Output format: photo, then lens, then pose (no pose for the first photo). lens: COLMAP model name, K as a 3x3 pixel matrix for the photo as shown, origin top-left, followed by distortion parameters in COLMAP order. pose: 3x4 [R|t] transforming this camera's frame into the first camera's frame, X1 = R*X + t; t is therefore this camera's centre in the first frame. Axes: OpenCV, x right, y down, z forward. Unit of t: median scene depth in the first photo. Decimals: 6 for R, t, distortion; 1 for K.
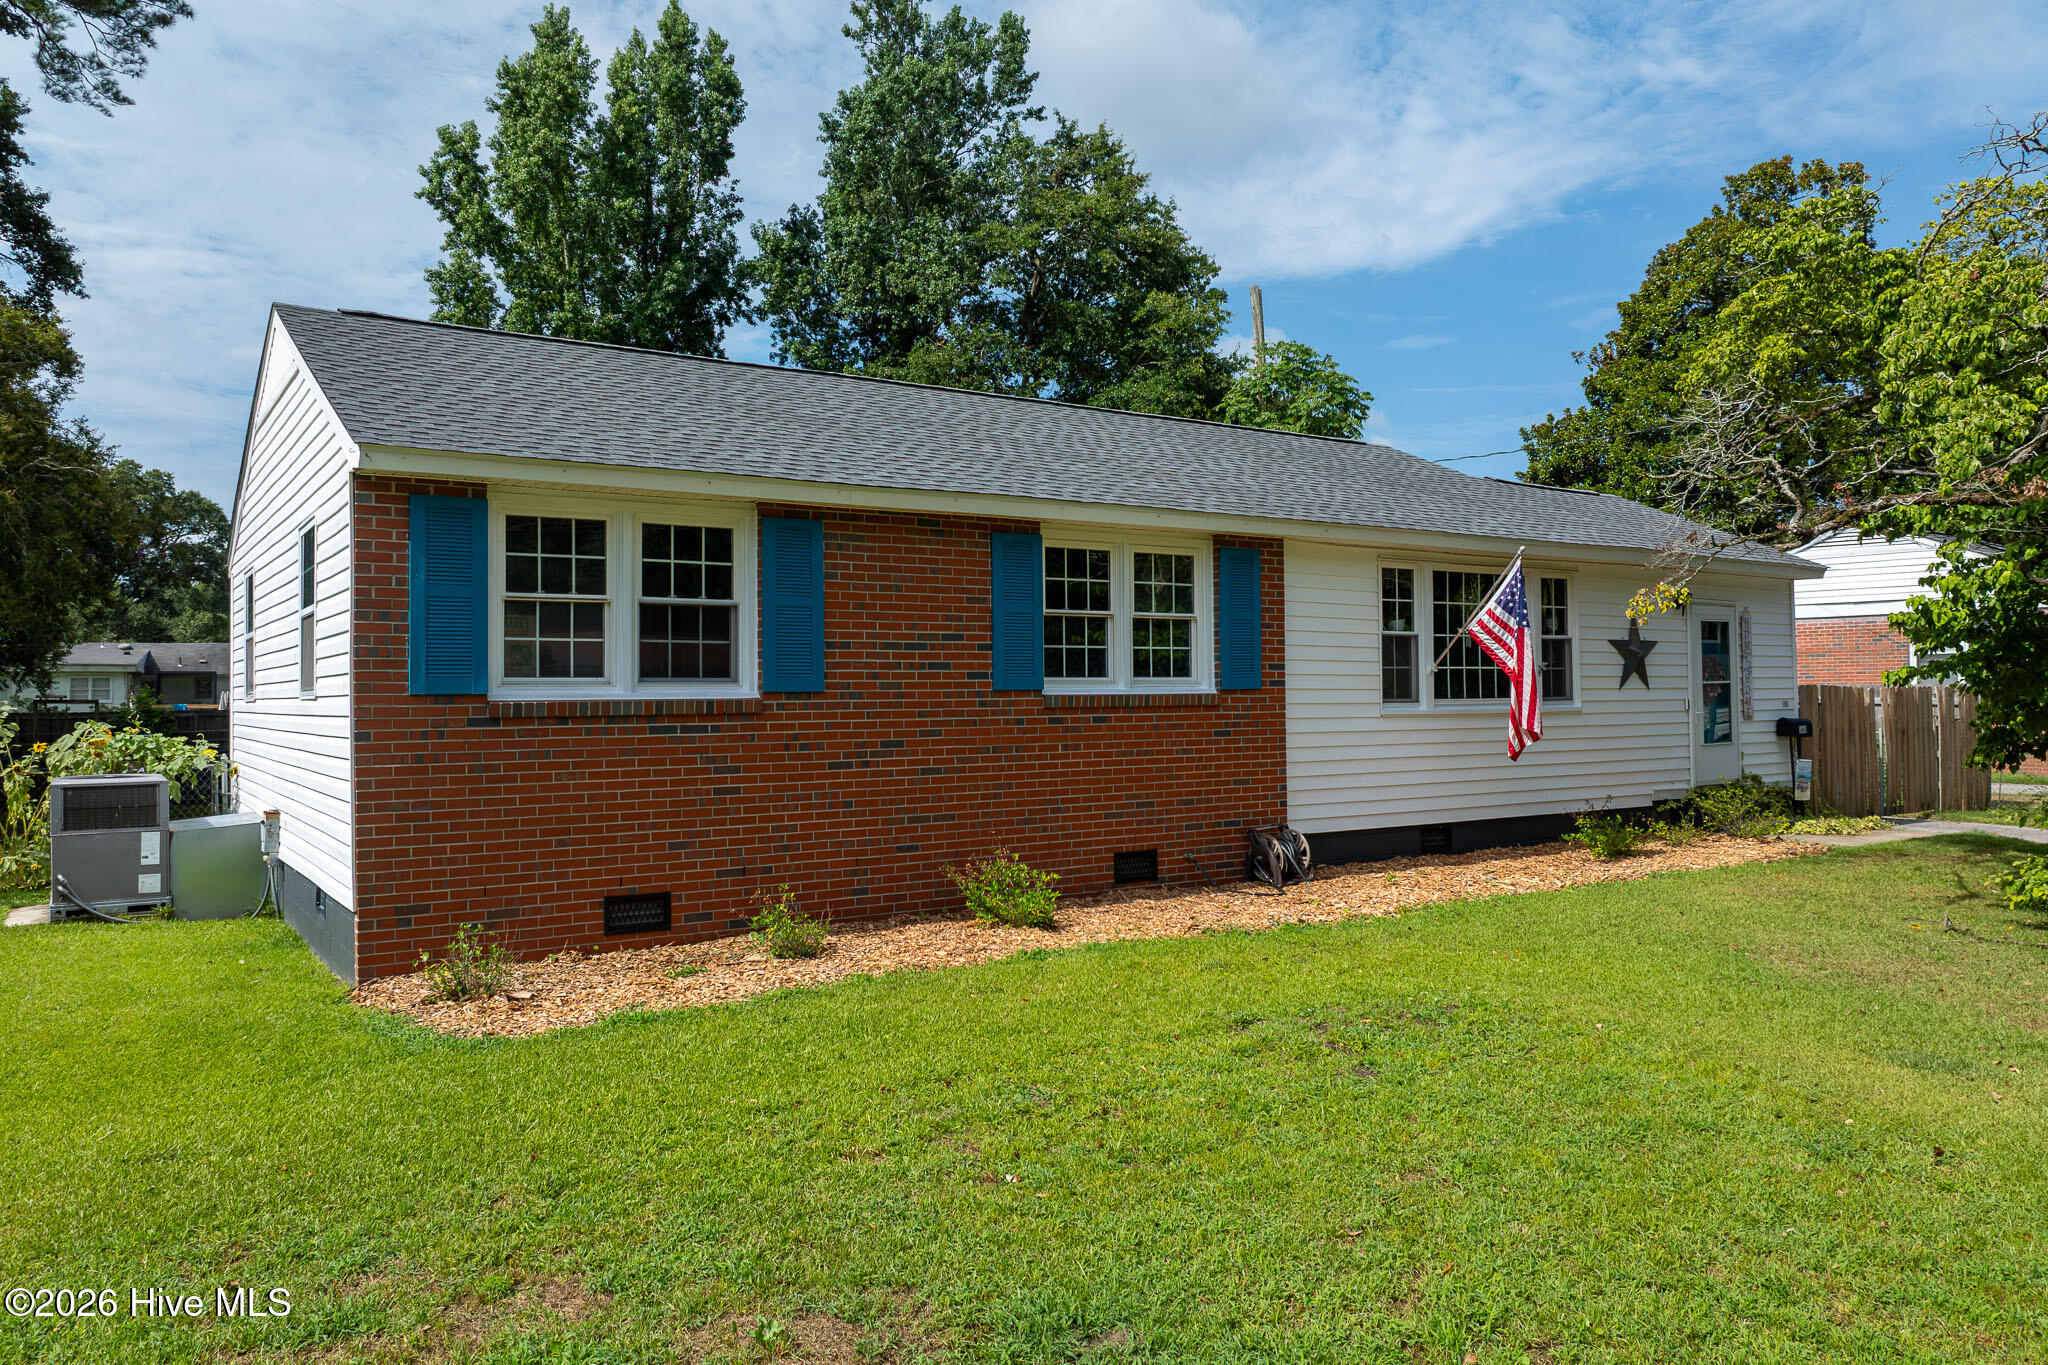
lens RADIAL K [[1443.0, 0, 1034.6], [0, 1443.0, 668.4], [0, 0, 1]] dist [-0.035727, -0.000349]
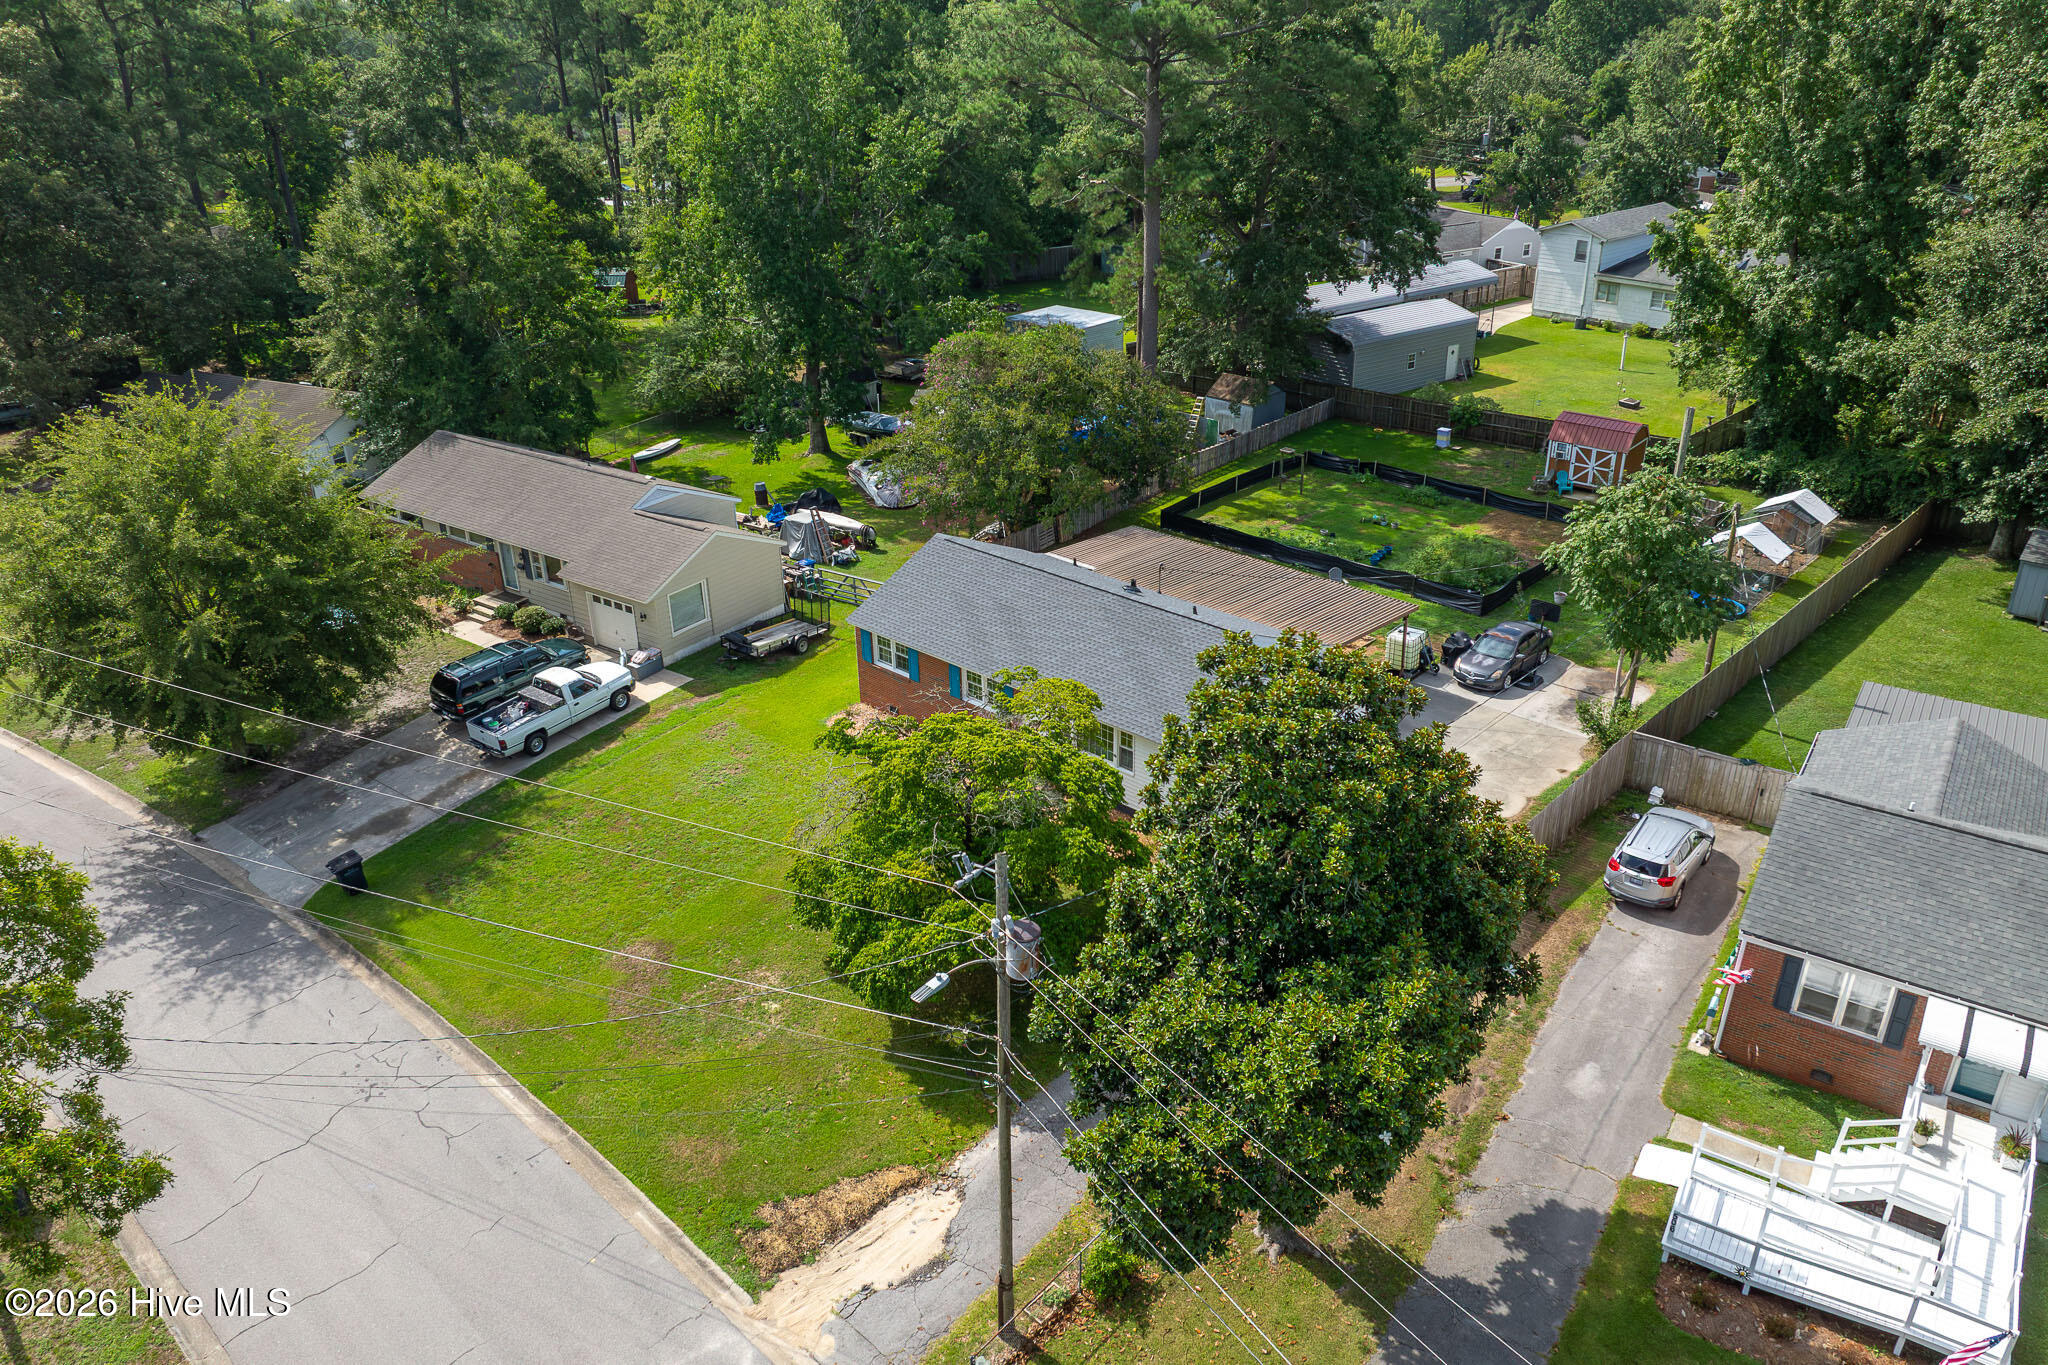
lens RADIAL K [[1443.0, 0, 1024.4], [0, 1443.0, 674.3], [0, 0, 1]] dist [-0.035727, -0.000349]
pose [[0.235426, 0.428092, -0.872532, 2.888418], [0.045876, 0.891871, 0.449958, -1.514045], [0.970809, -0.145960, 0.190330, 0.338717]]
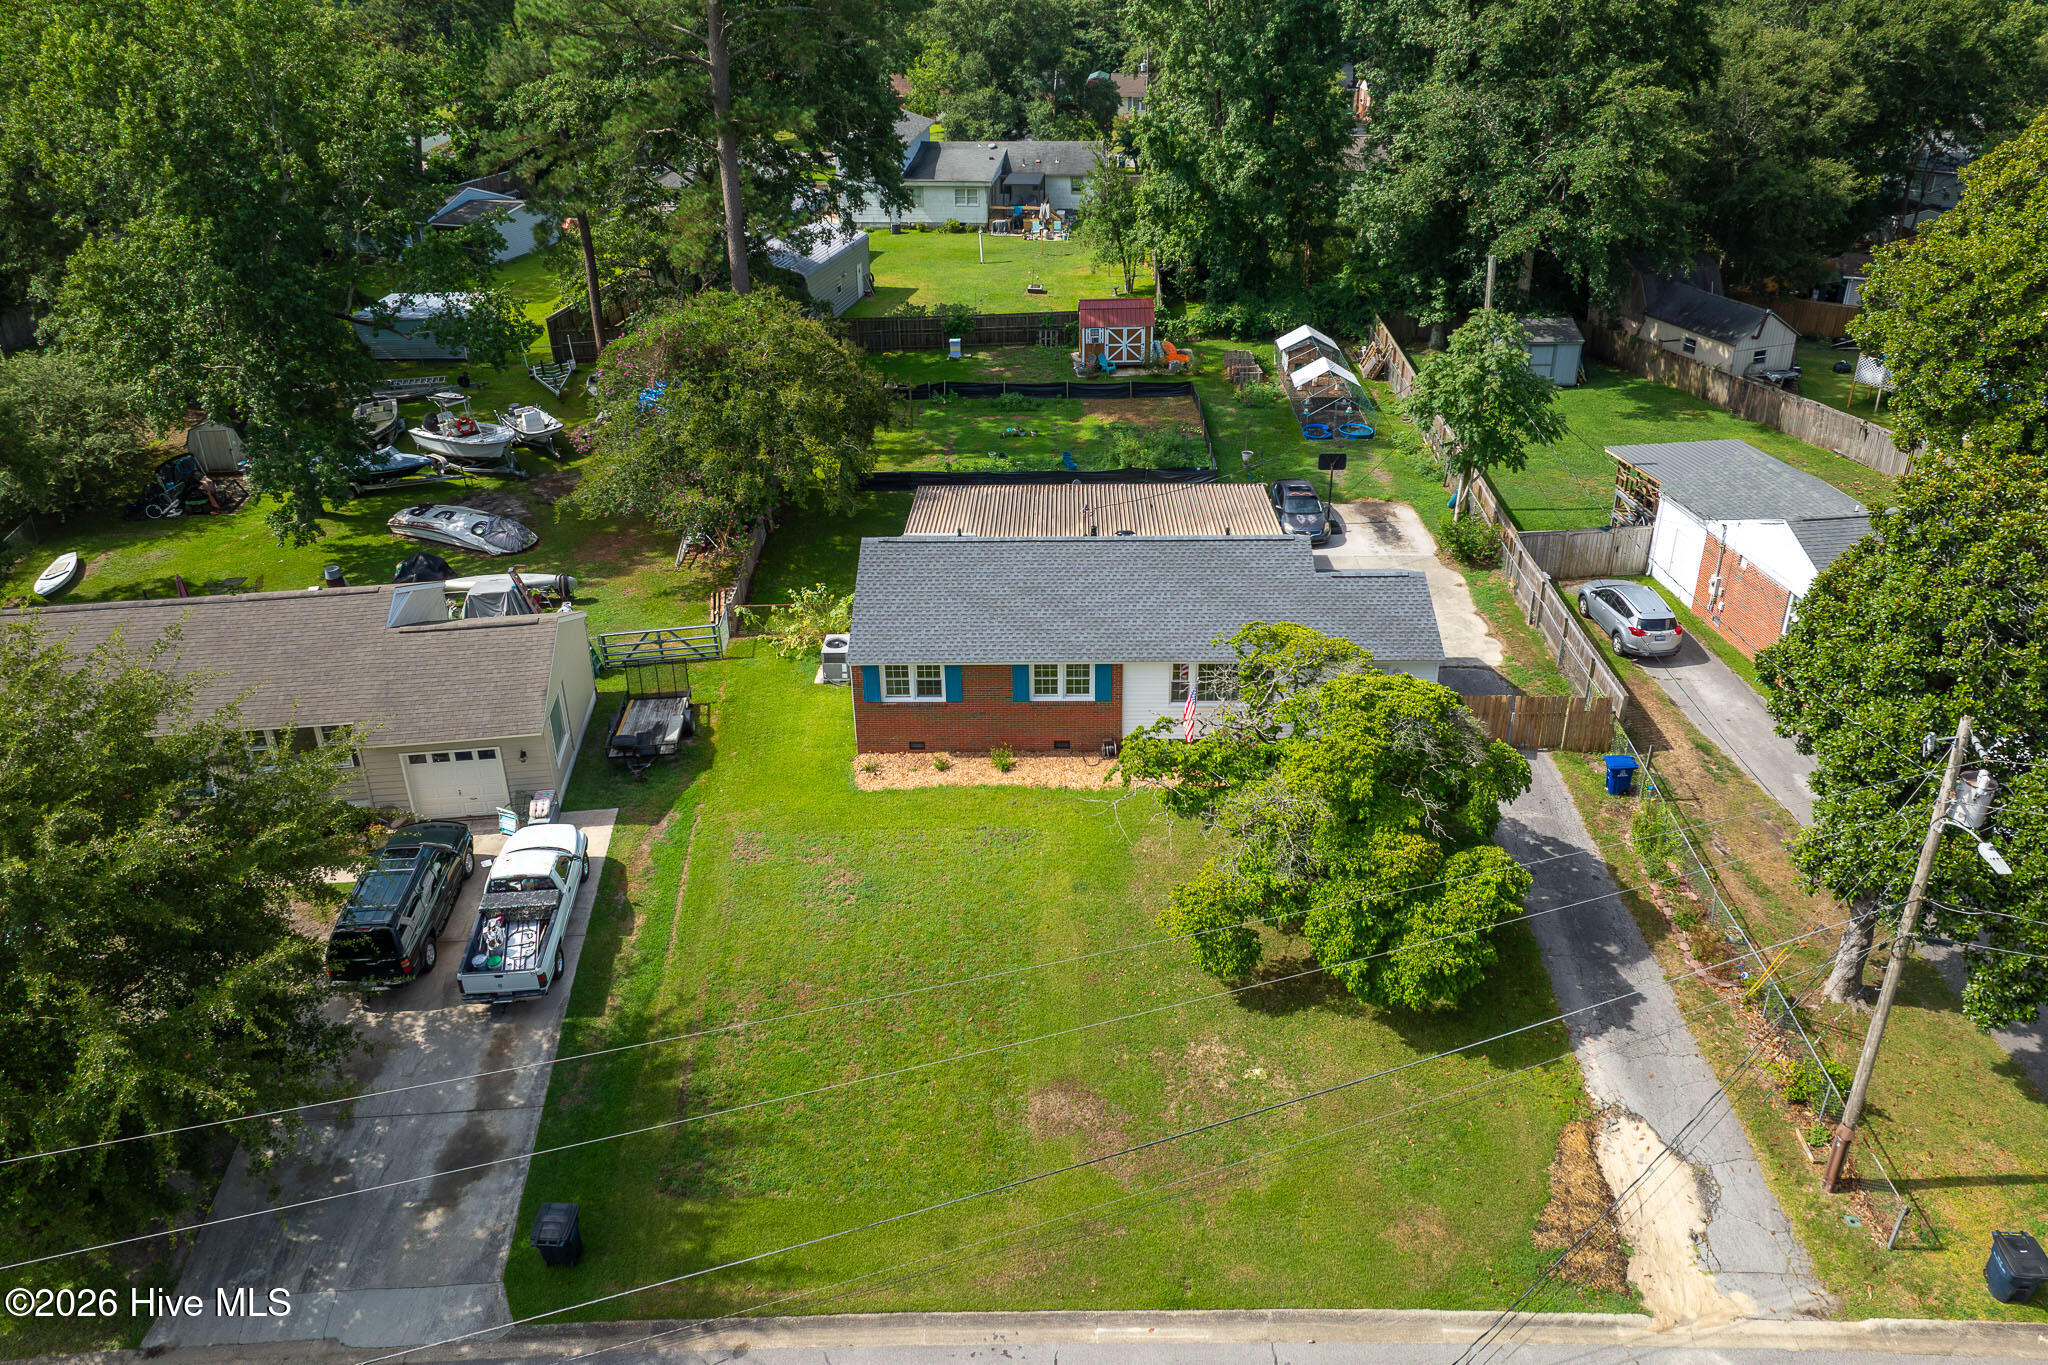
lens RADIAL K [[1443.0, 0, 1025.7], [0, 1443.0, 604.1], [0, 0, 1]] dist [-0.035727, -0.000349]
pose [[0.822278, 0.251459, -0.510516, 1.441945], [0.022899, 0.881735, 0.471189, -1.539317], [0.568625, -0.399139, 0.719273, -1.214443]]
